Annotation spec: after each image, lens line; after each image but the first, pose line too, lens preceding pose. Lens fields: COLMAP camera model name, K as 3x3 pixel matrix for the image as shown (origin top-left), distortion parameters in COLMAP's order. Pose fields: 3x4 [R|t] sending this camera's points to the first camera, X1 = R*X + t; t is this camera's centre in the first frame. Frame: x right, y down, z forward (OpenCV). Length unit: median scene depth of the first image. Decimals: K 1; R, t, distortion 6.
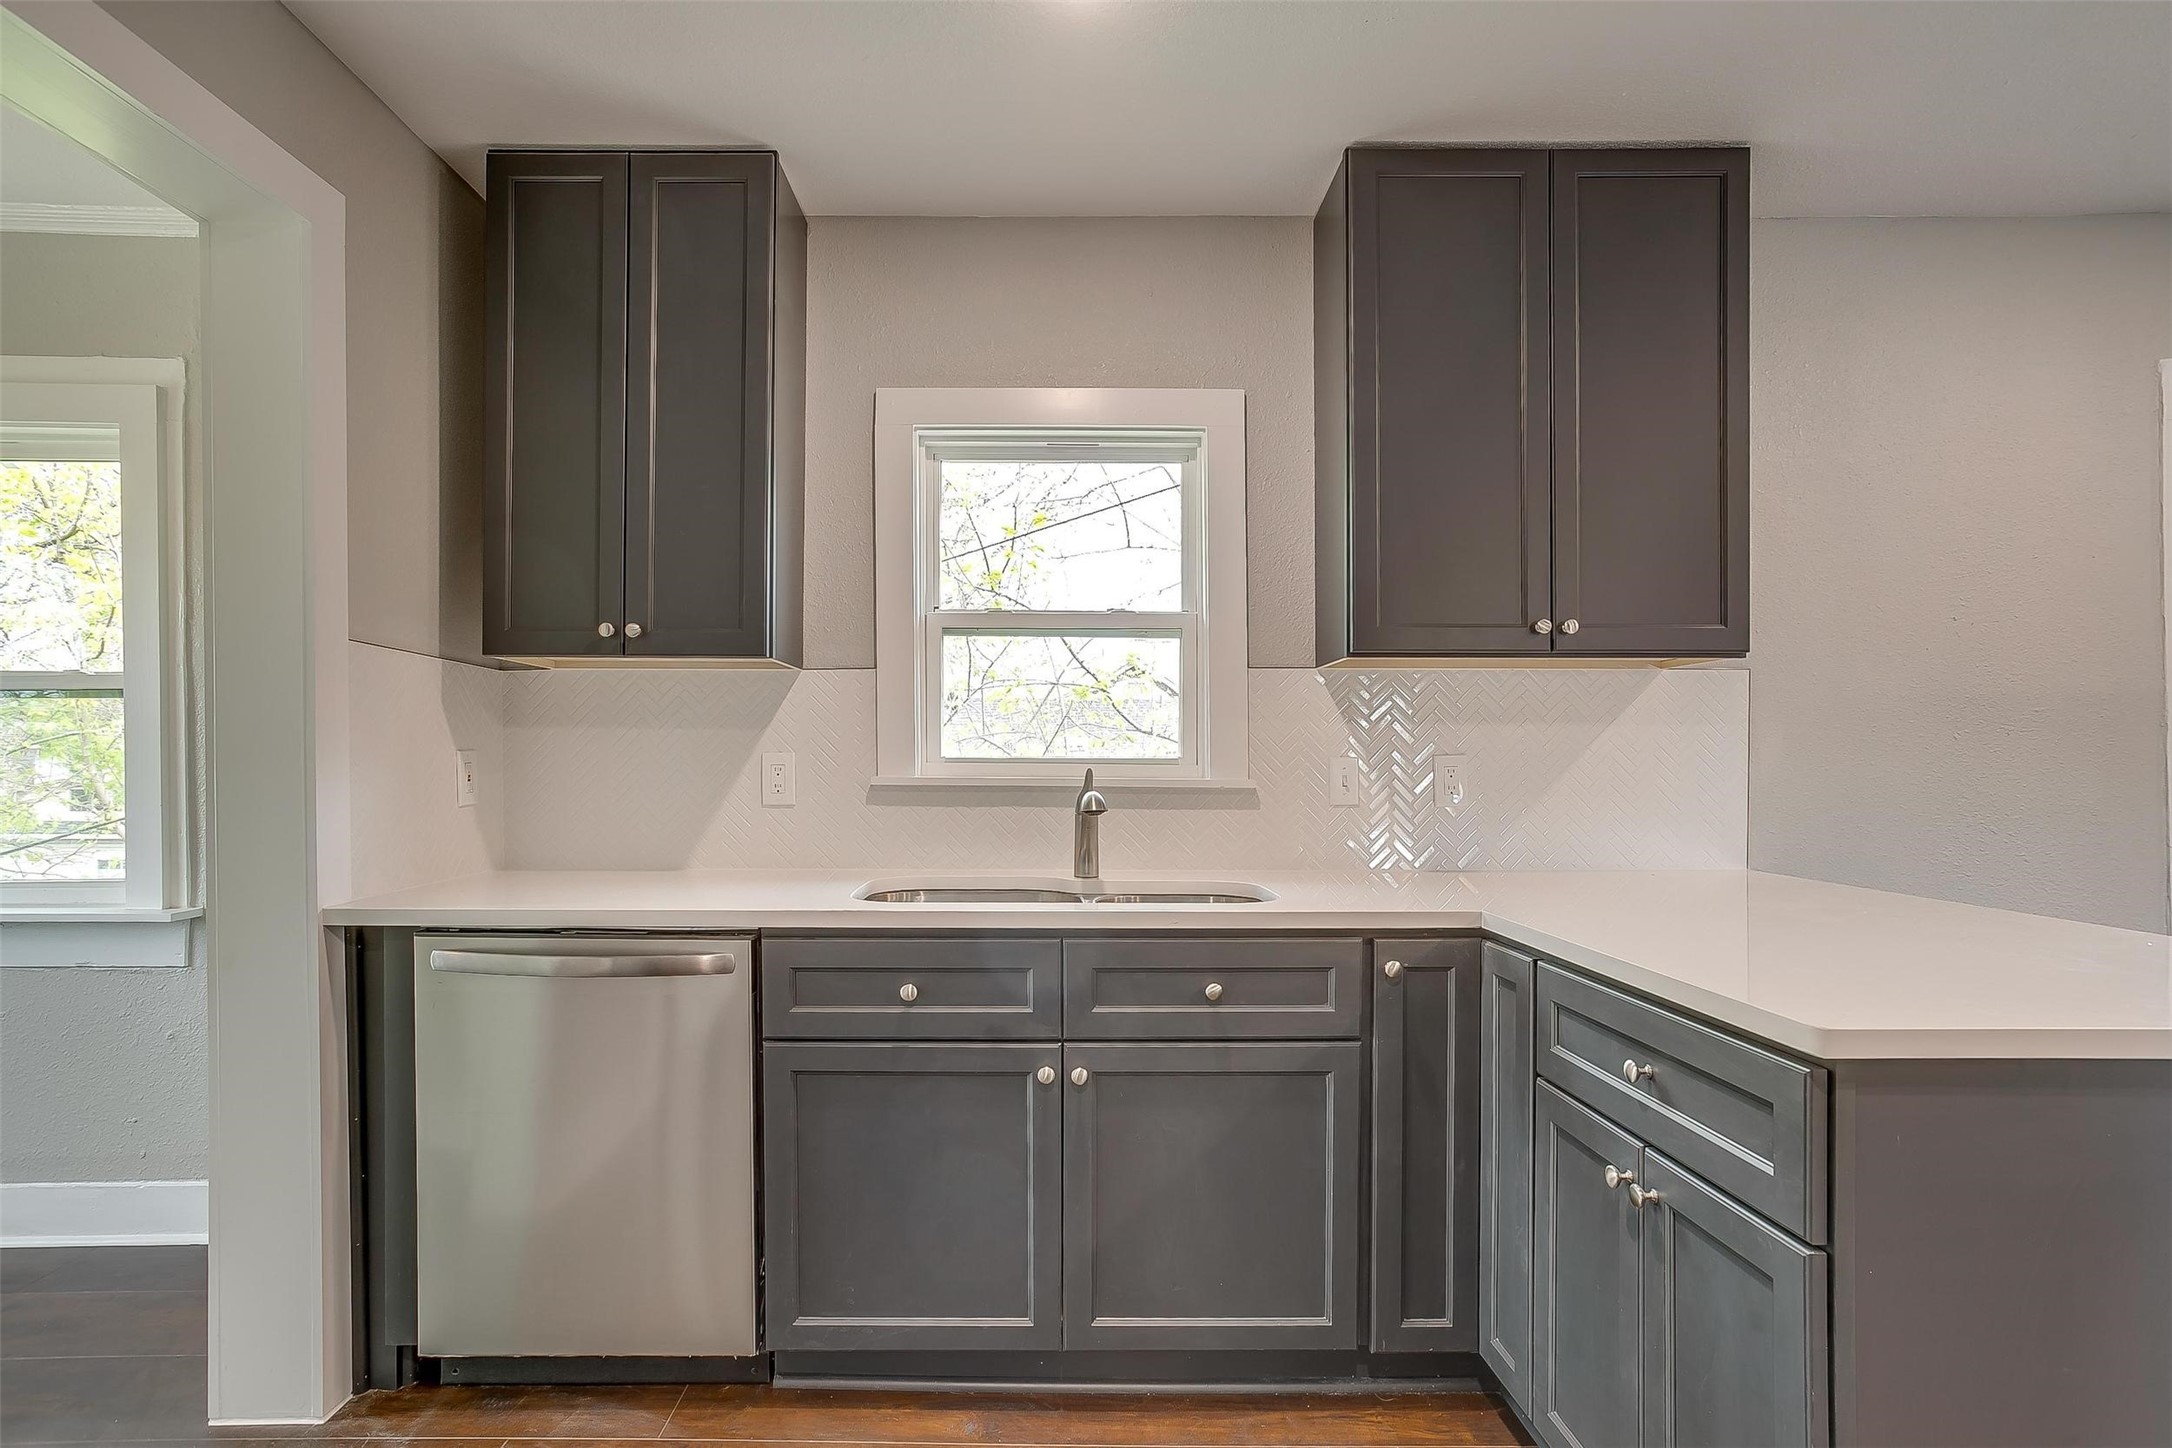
lens RADIAL K [[1085.3, 0, 1071.5], [0, 1085.3, 753.2], [0, 0, 1]] dist [-0.053935, 0.060817]
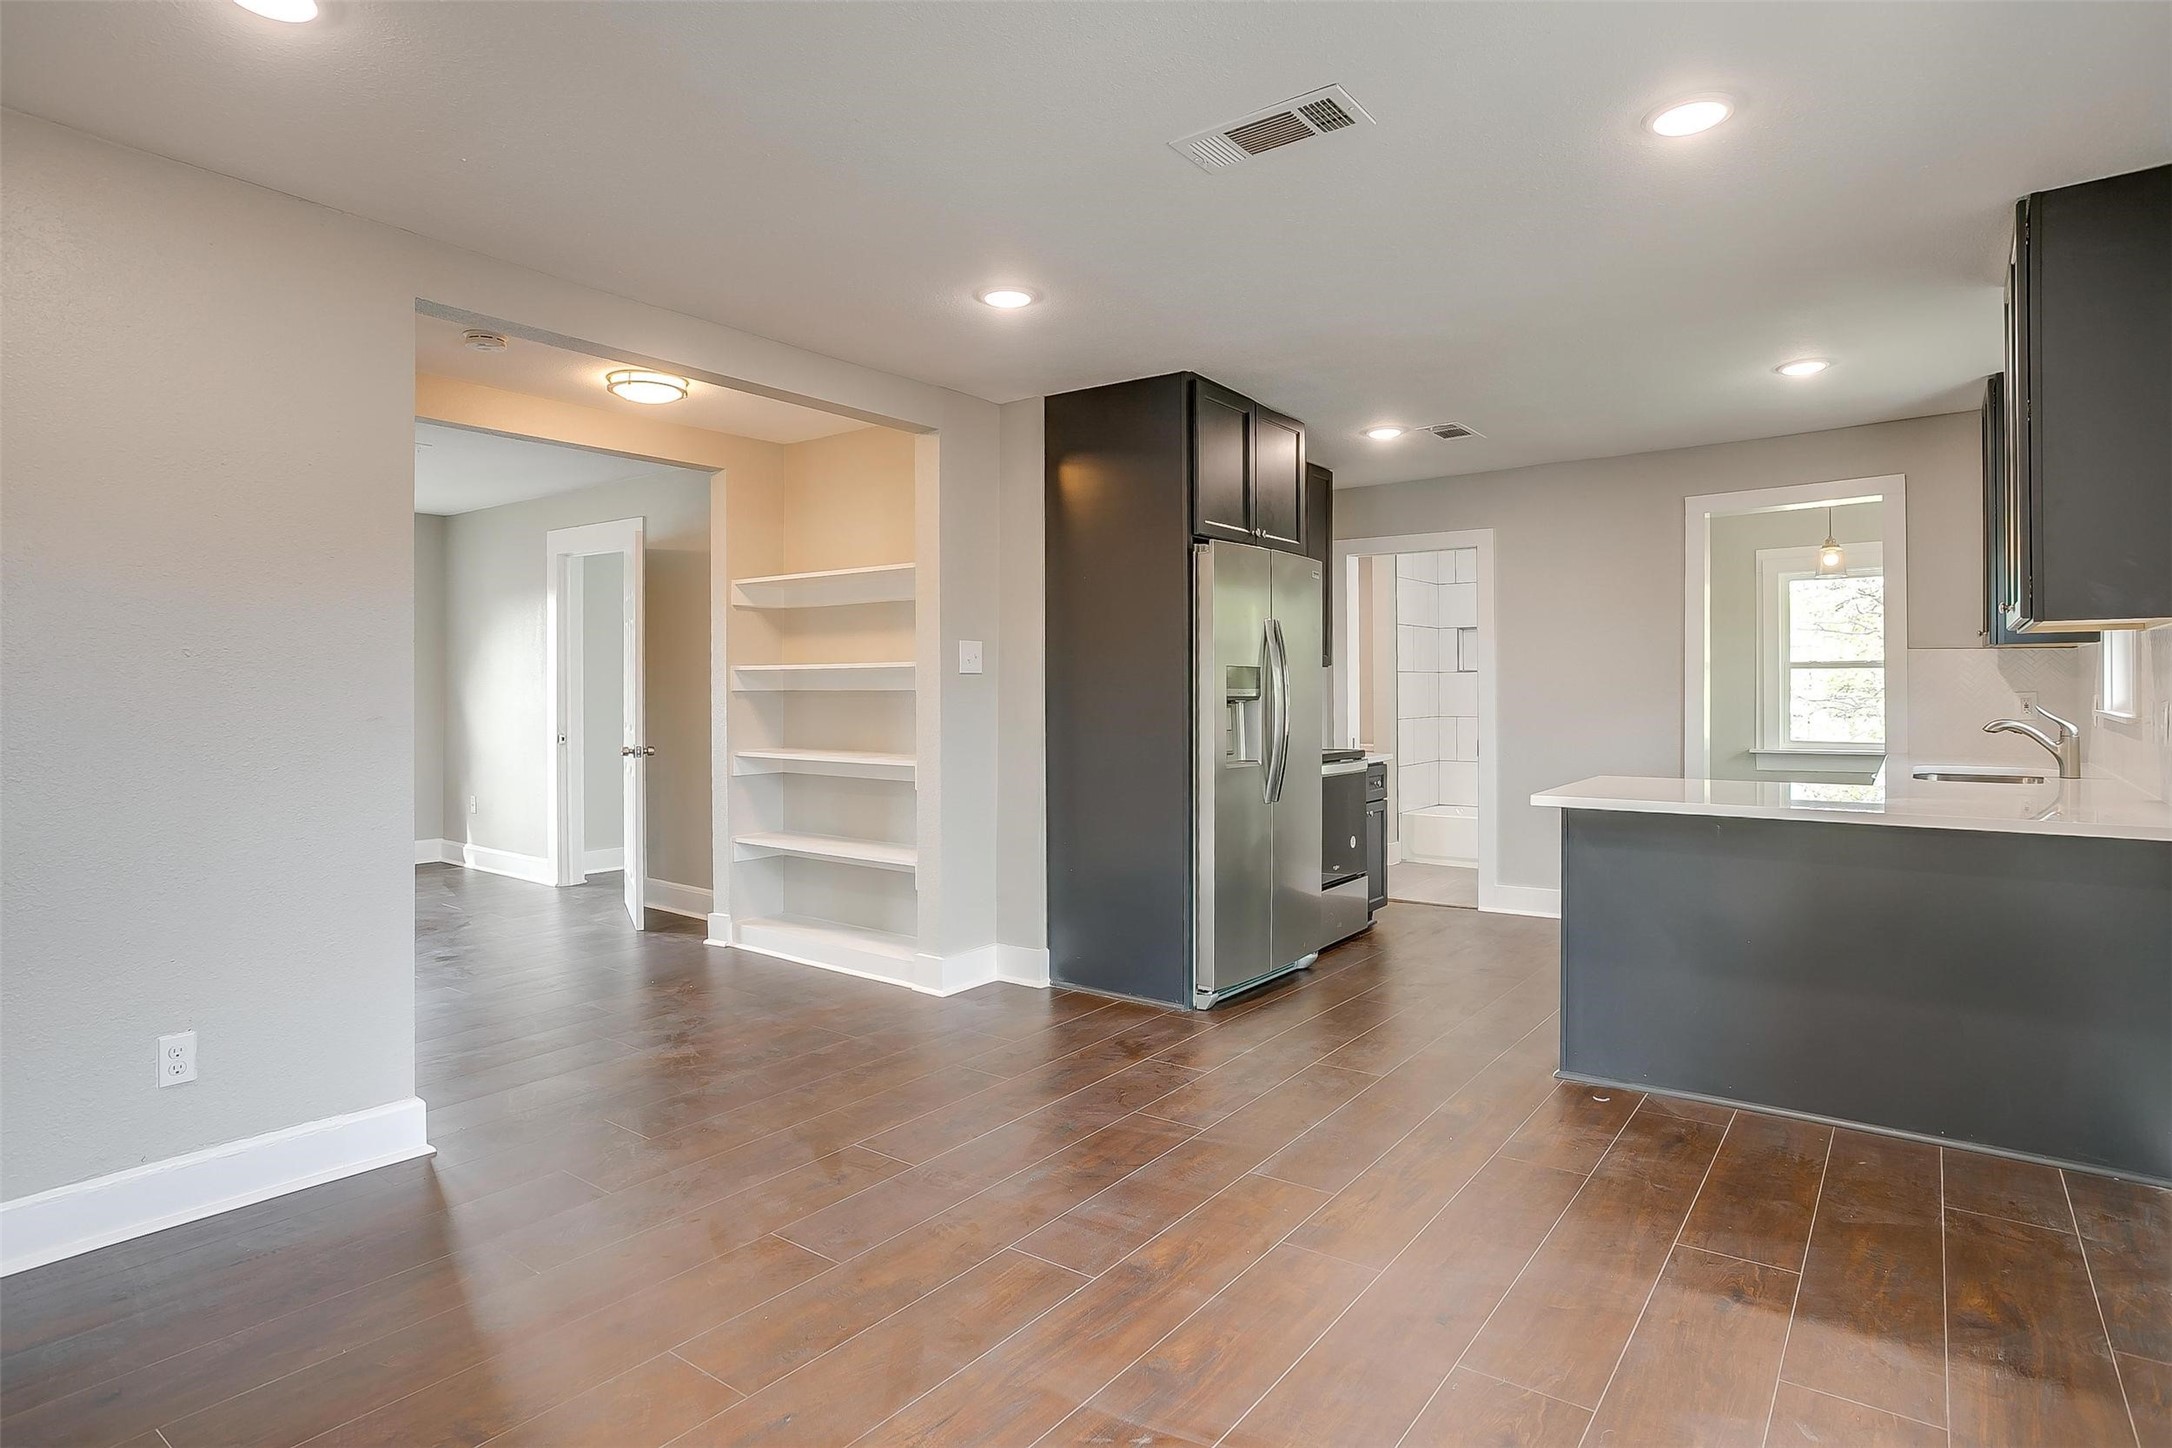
lens RADIAL K [[1116.3, 0, 1083.3], [0, 1116.3, 712.5], [0, 0, 1]] dist [-0.003349, -0.000242]
pose [[-0.607568, 0.016373, -0.794099, 2.251168], [0.010678, 0.999866, 0.012446, -0.008935], [0.794196, -0.000918, -0.607661, 0.942715]]
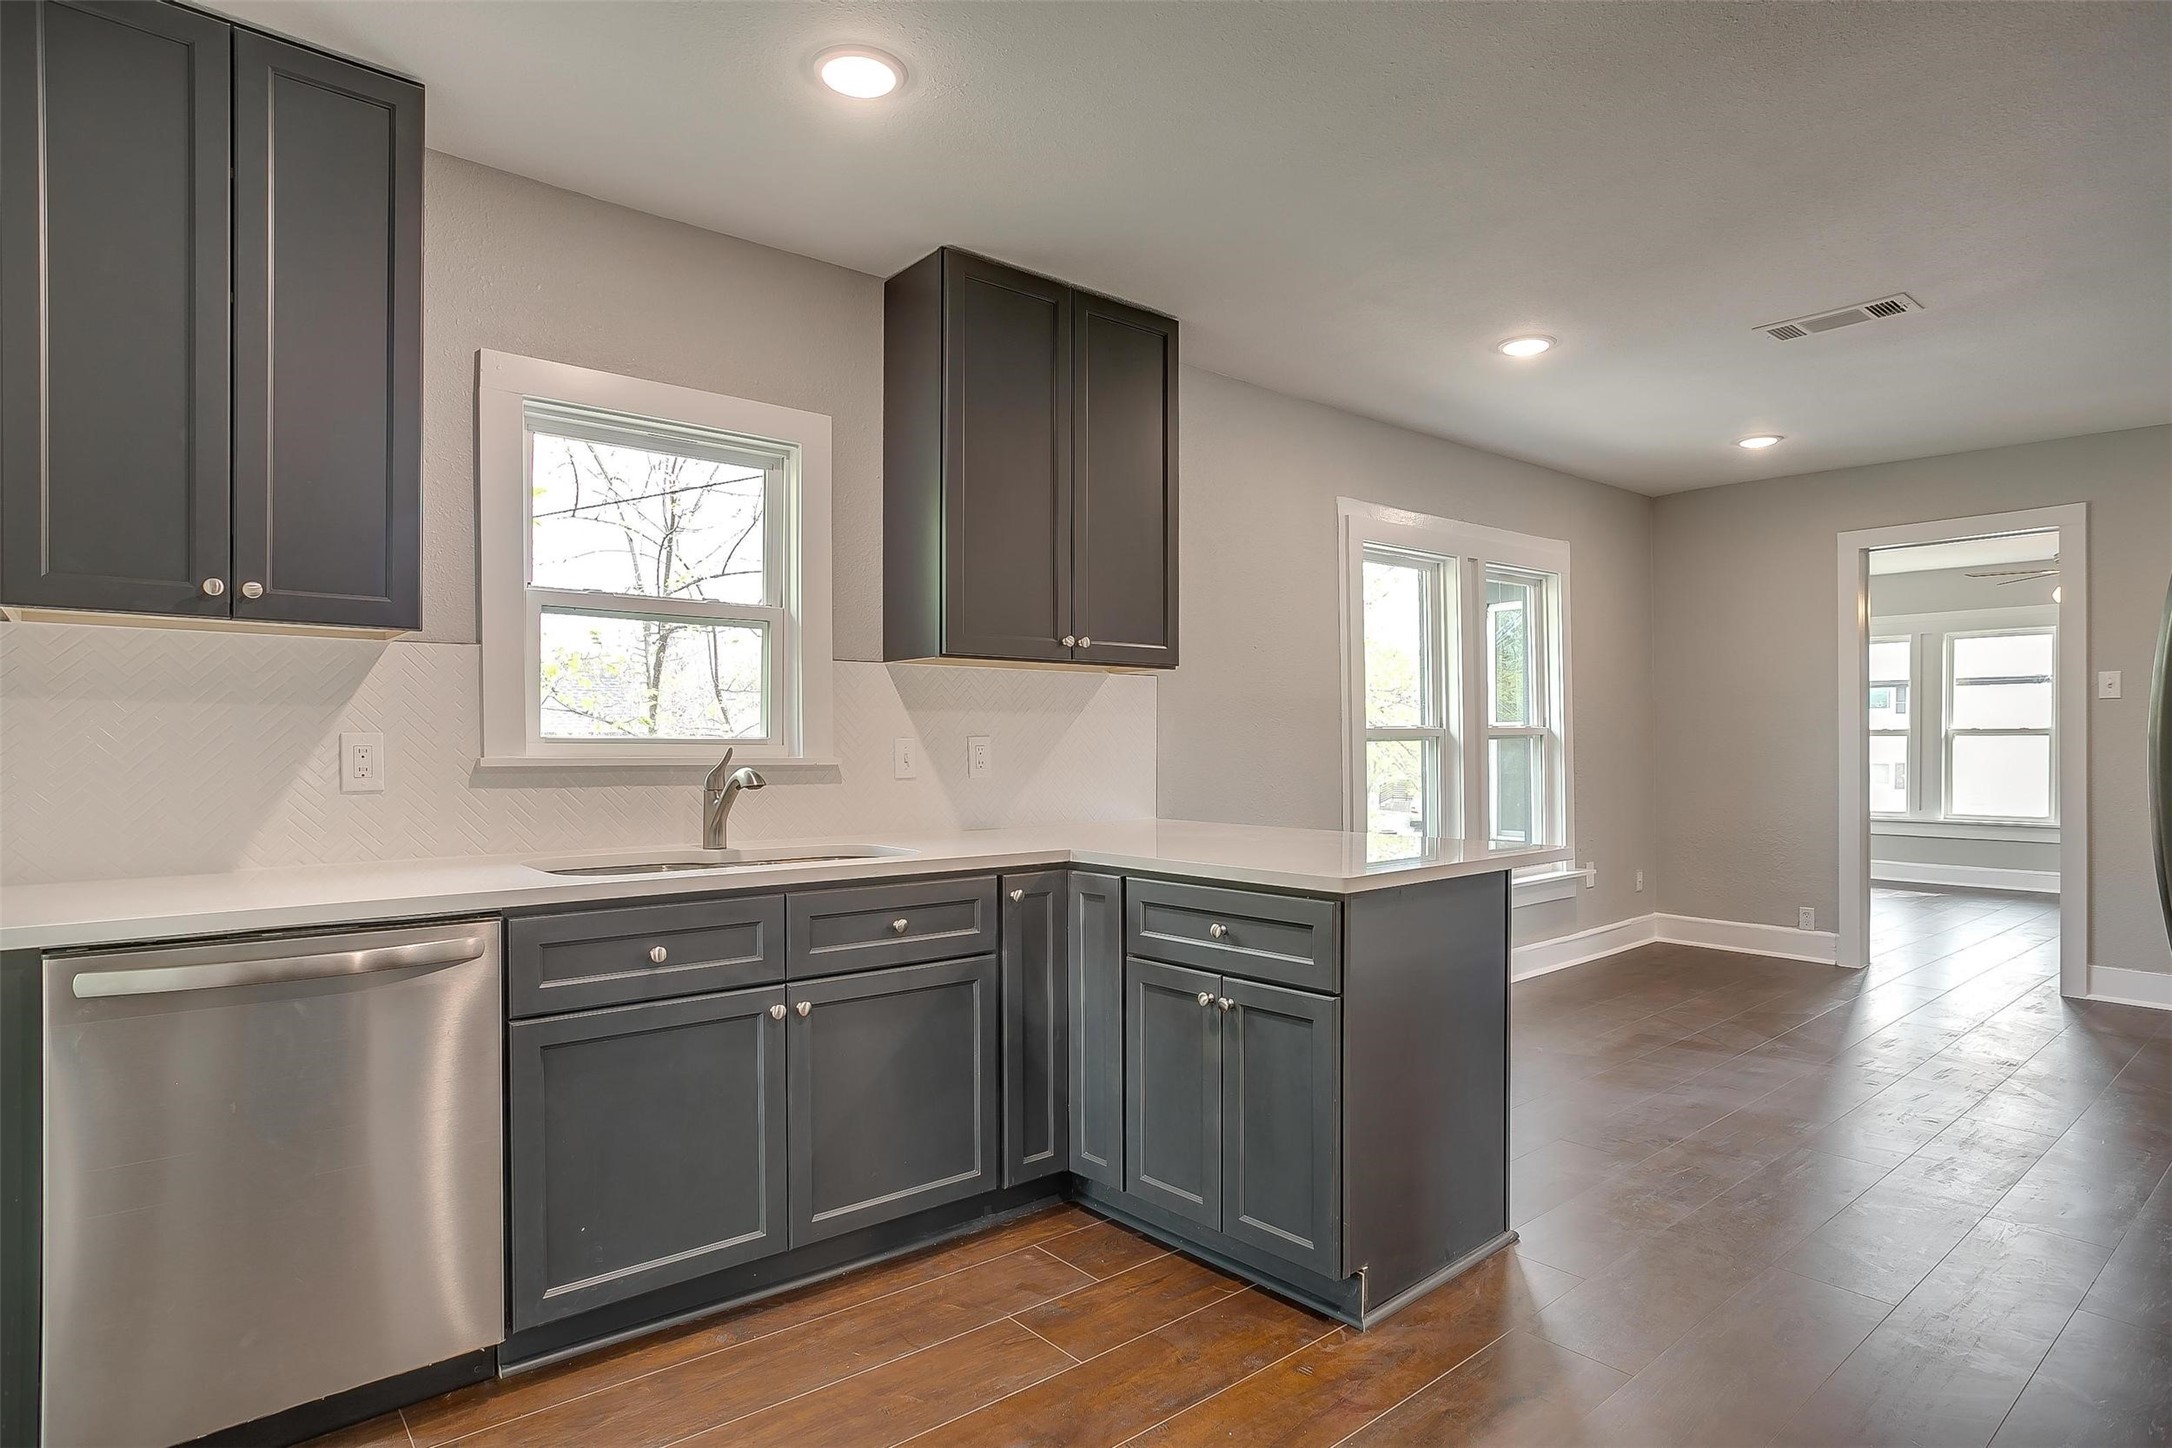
lens RADIAL K [[1219.0, 0, 1091.1], [0, 1219.0, 735.2], [0, 0, 1]] dist [0.002744, 0.001729]
pose [[0.758930, 0.002561, 0.651167, -0.536067], [-0.002067, 0.999997, -0.001523, 0.002505], [-0.651169, -0.000190, 0.758933, -0.180325]]
